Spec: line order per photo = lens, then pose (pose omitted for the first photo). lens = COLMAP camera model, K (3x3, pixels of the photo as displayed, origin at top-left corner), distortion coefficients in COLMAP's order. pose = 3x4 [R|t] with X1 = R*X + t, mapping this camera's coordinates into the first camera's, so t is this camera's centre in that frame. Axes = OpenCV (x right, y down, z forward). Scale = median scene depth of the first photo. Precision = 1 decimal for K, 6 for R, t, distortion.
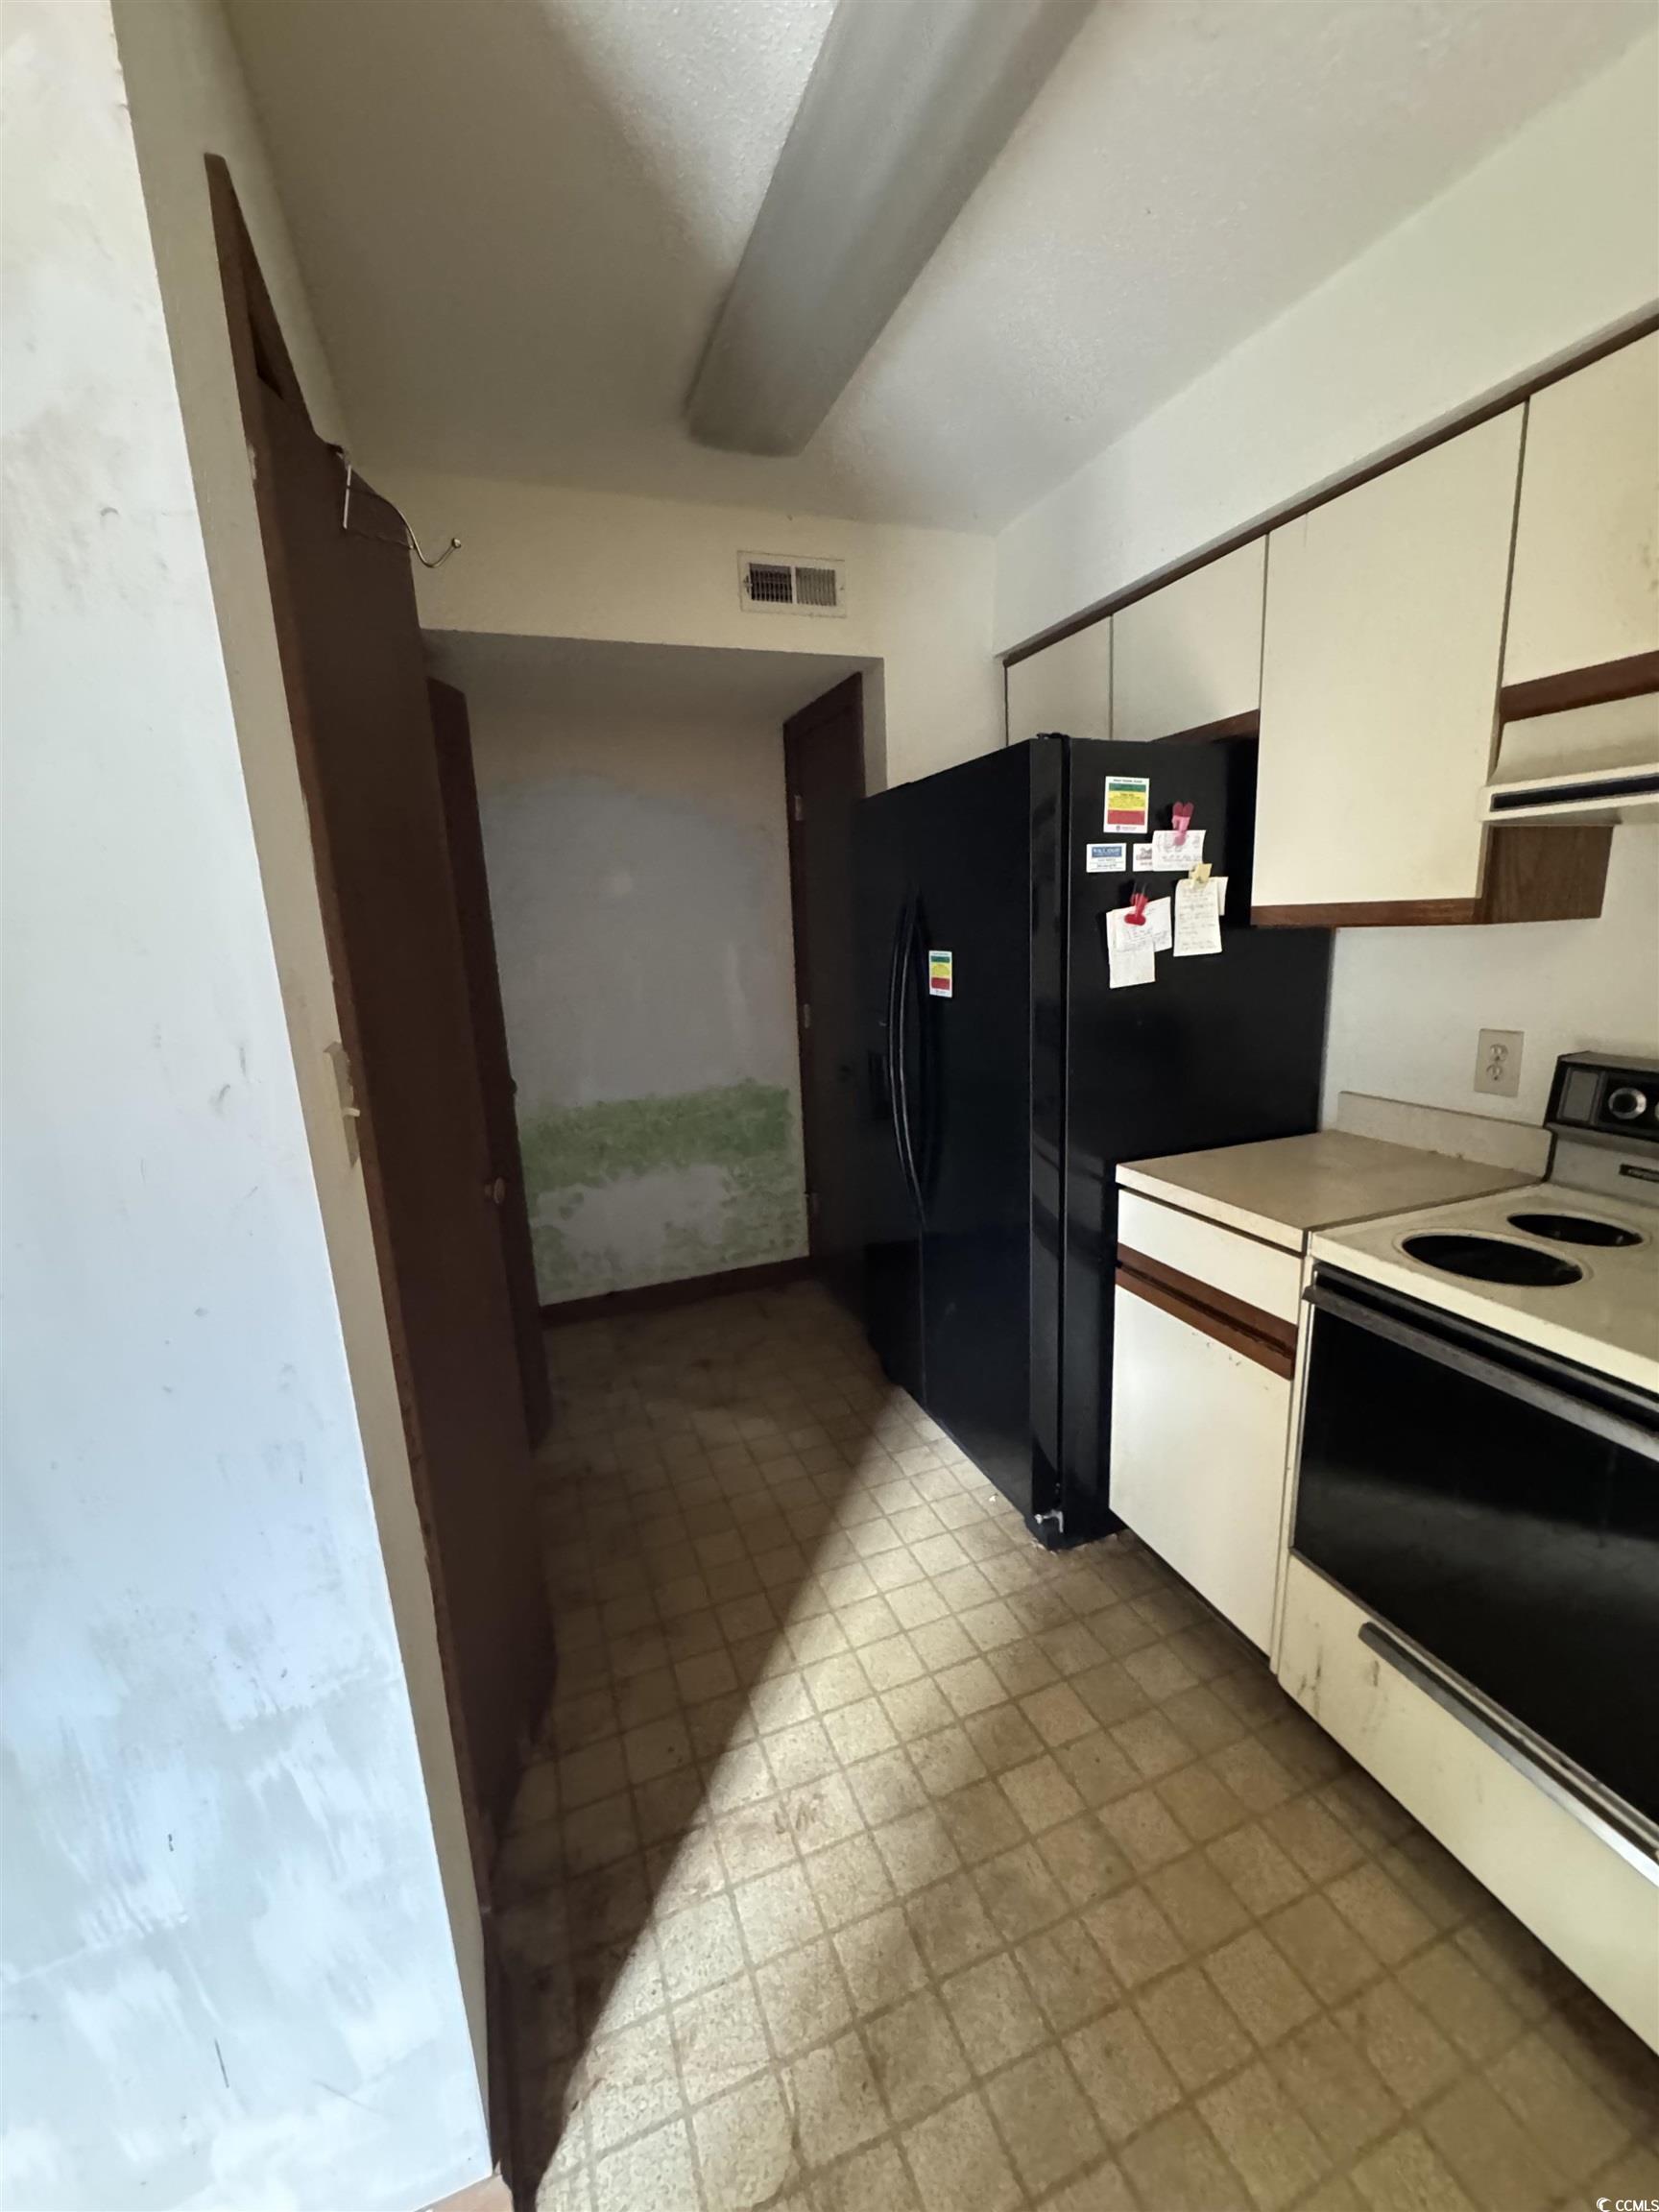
lens RADIAL K [[881.5, 0, 834.9], [0, 881.5, 1105.8], [0, 0, 1]] dist [-0.001855, -0.000252]
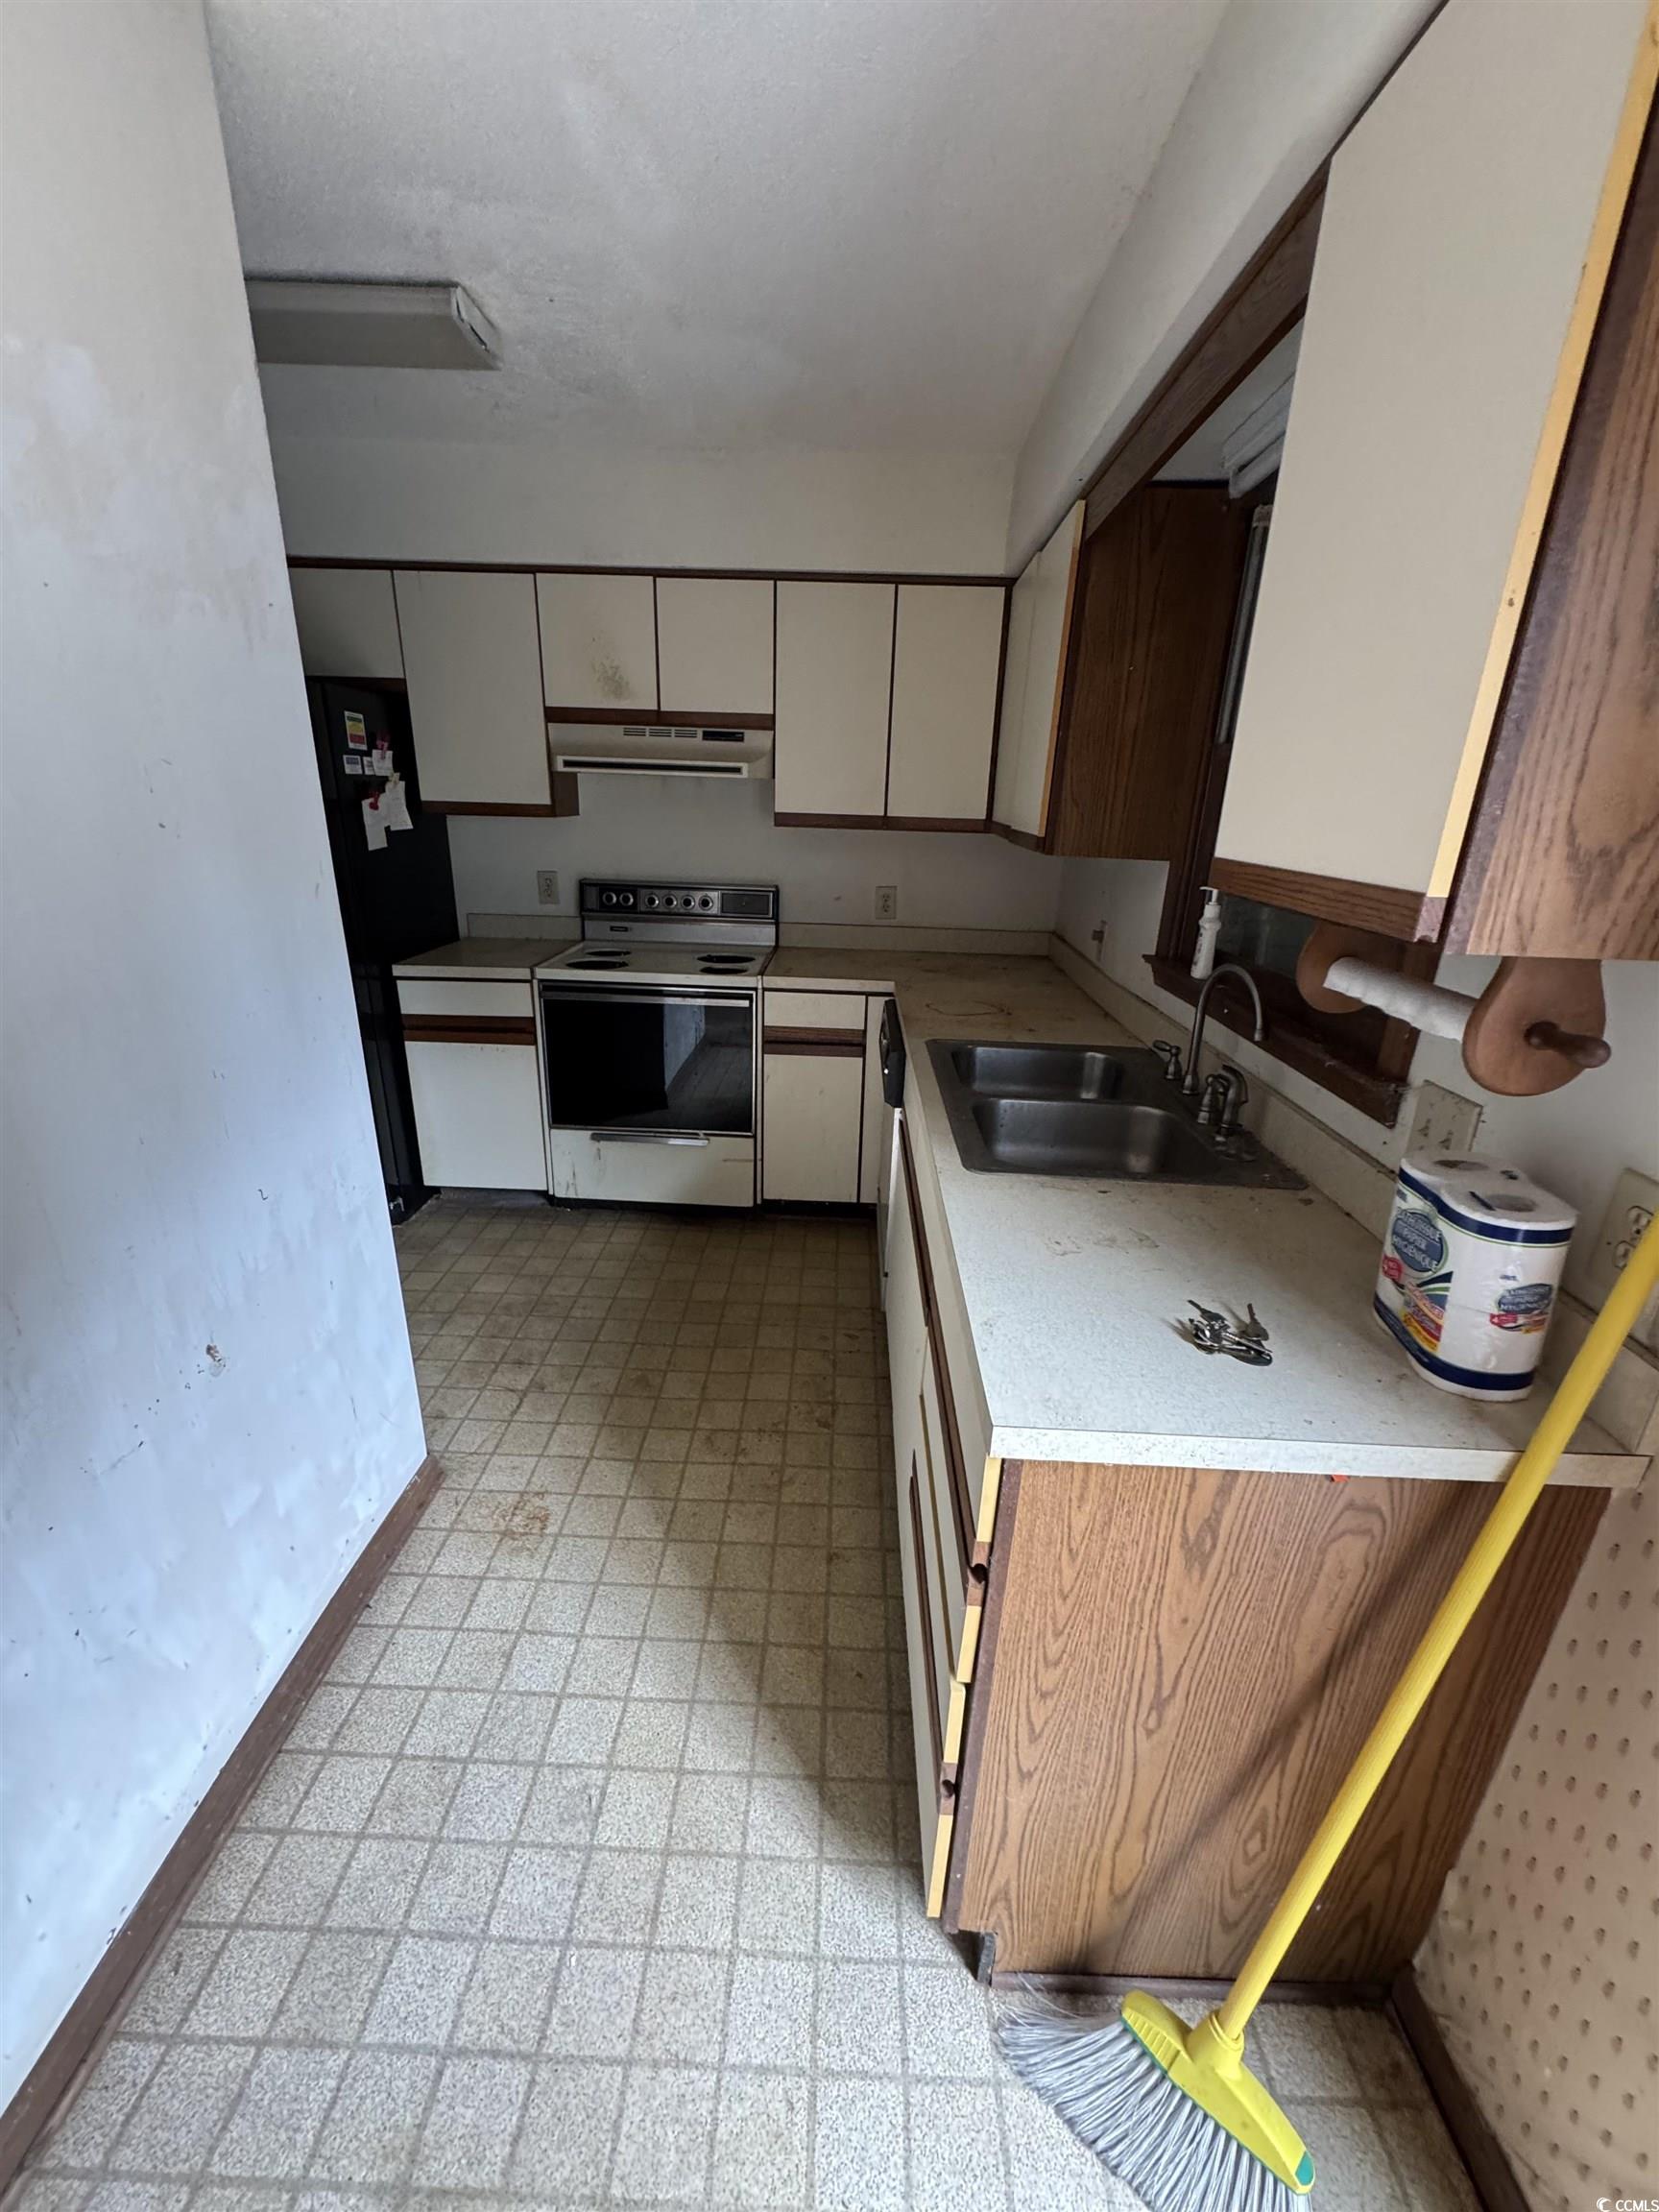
lens RADIAL K [[881.5, 0, 834.9], [0, 881.5, 1105.8], [0, 0, 1]] dist [-0.001855, -0.000252]
pose [[0.380190, -0.259131, 0.887866, -0.890082], [0.145046, 0.964777, 0.219469, 0.082429], [-0.913464, 0.045342, 0.404385, -0.379955]]
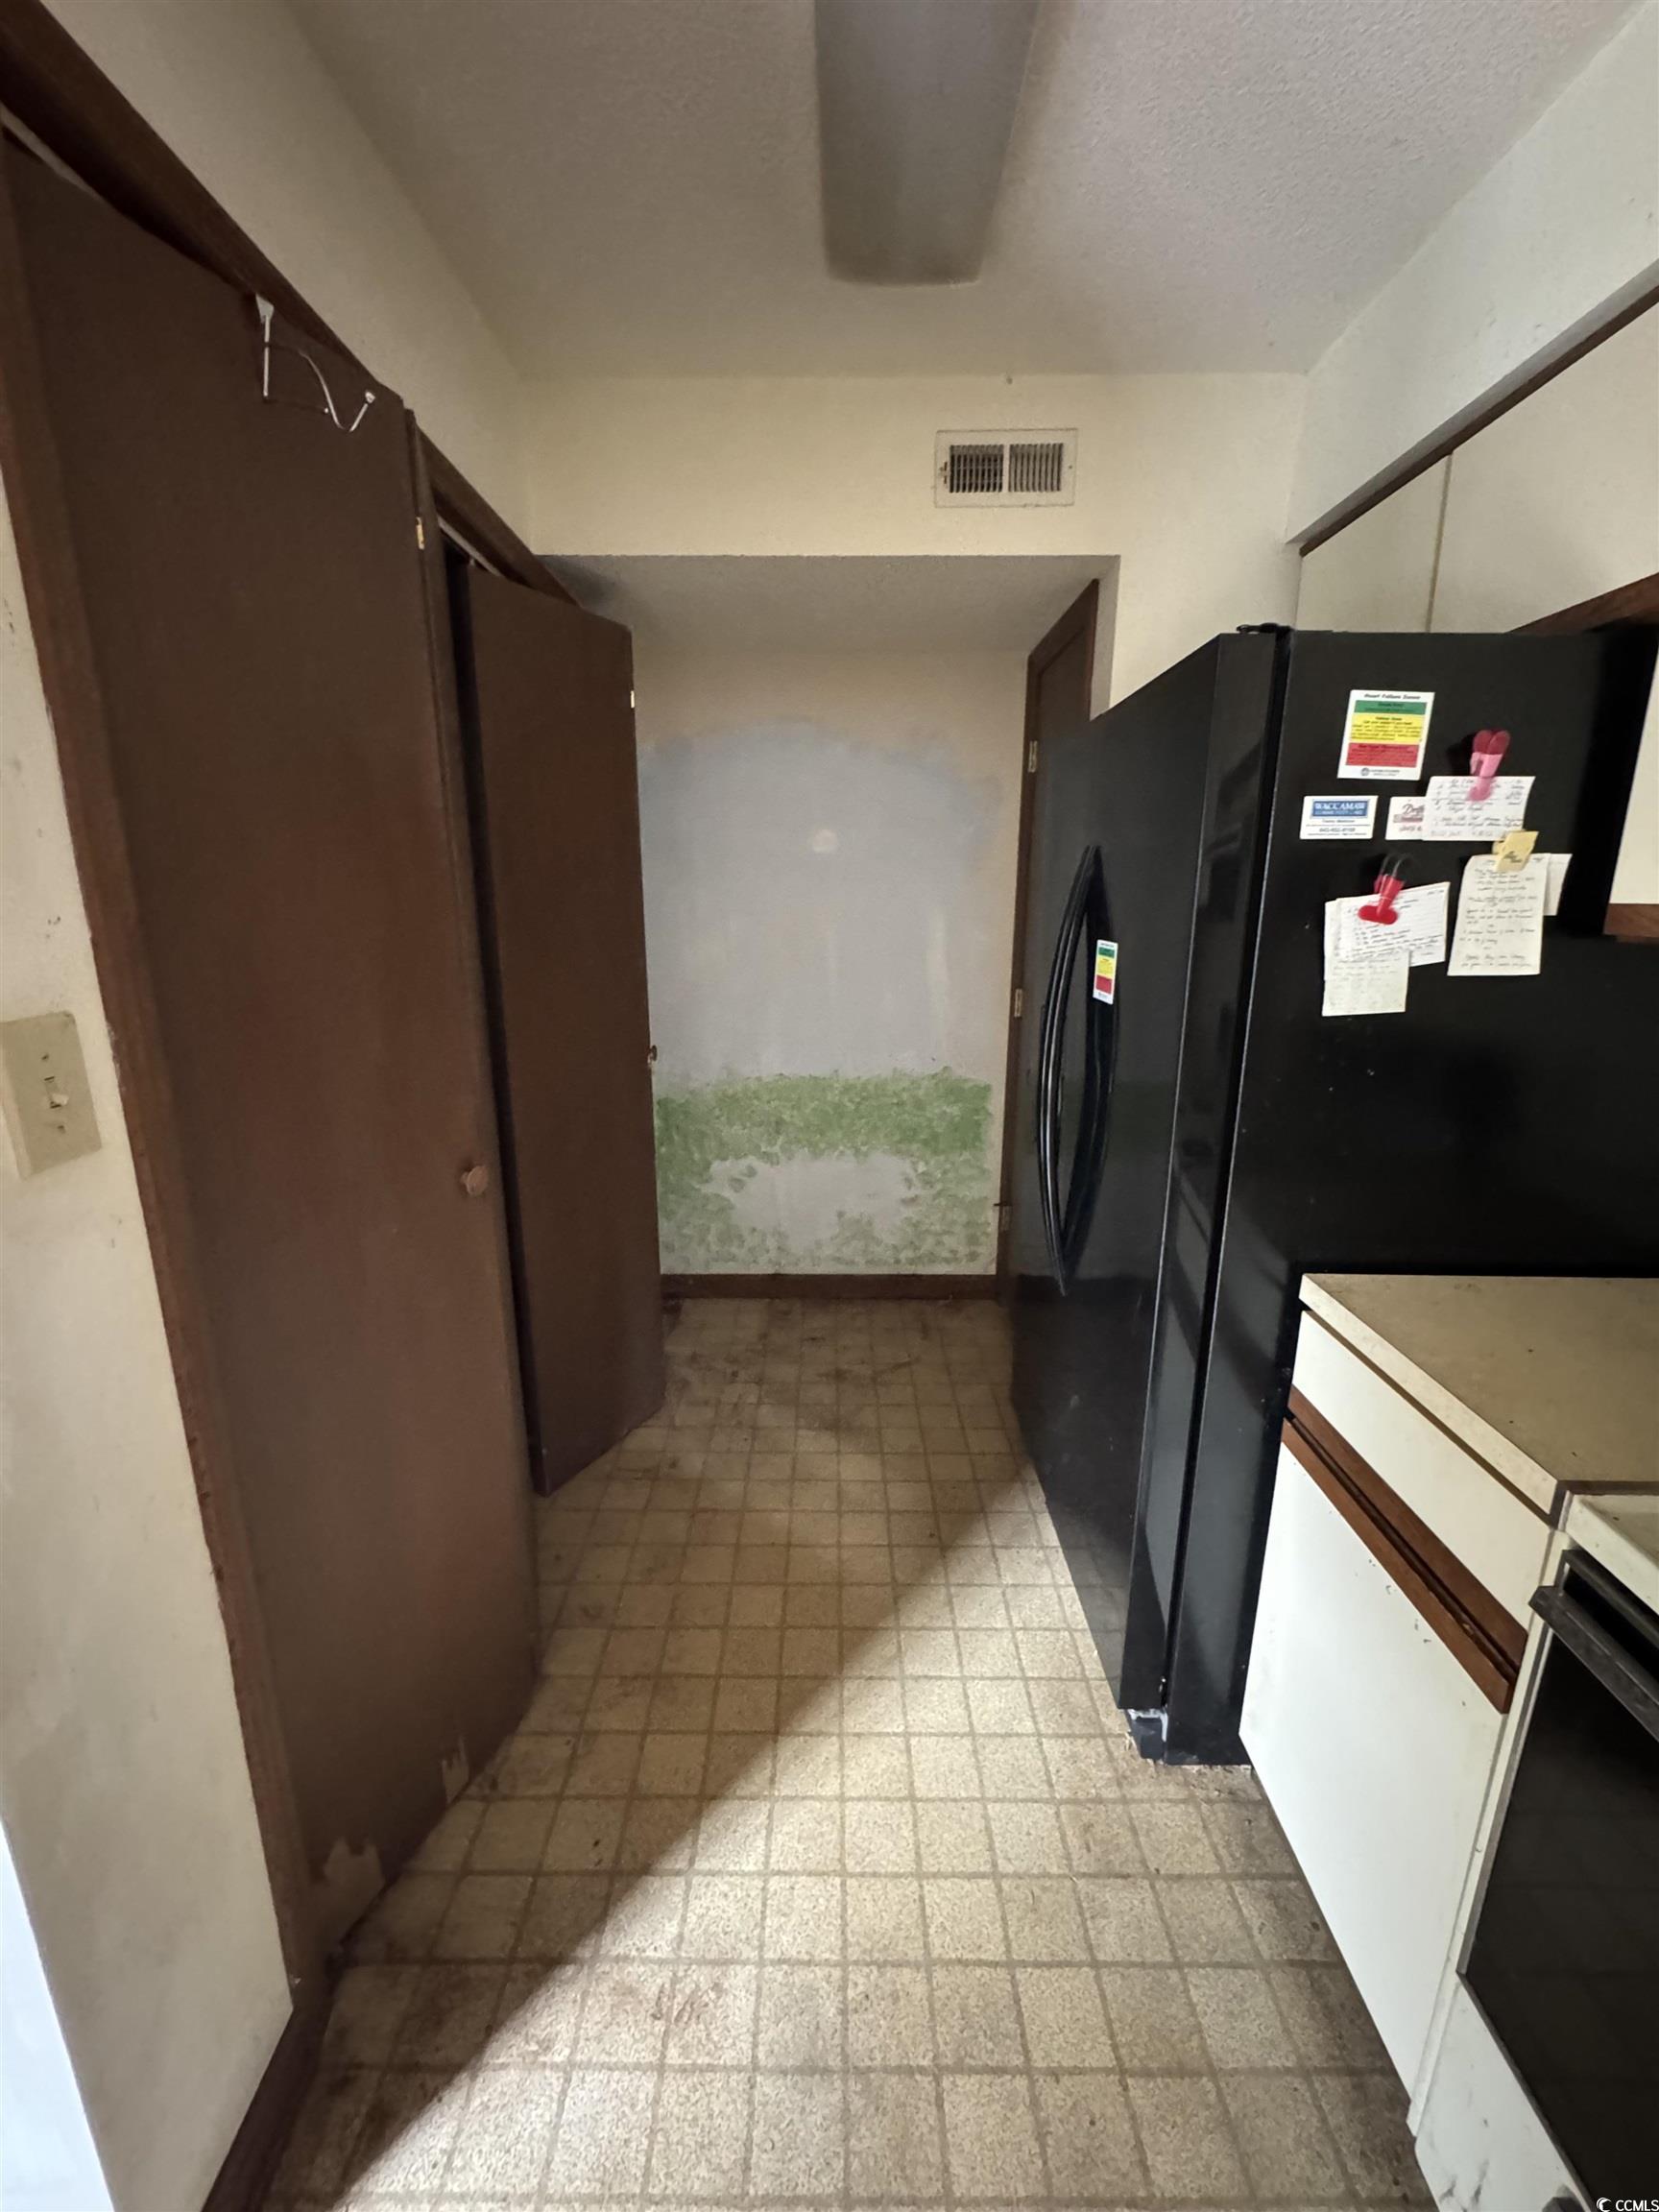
lens RADIAL K [[884.4, 0, 829.5], [0, 884.4, 1106.0], [0, 0, 1]] dist [-0.002633, 0.000206]
pose [[0.929457, 0.132038, -0.344494, 0.205267], [-0.118667, 0.991137, 0.059716, -0.061819], [0.349326, -0.014624, 0.936887, 0.243417]]
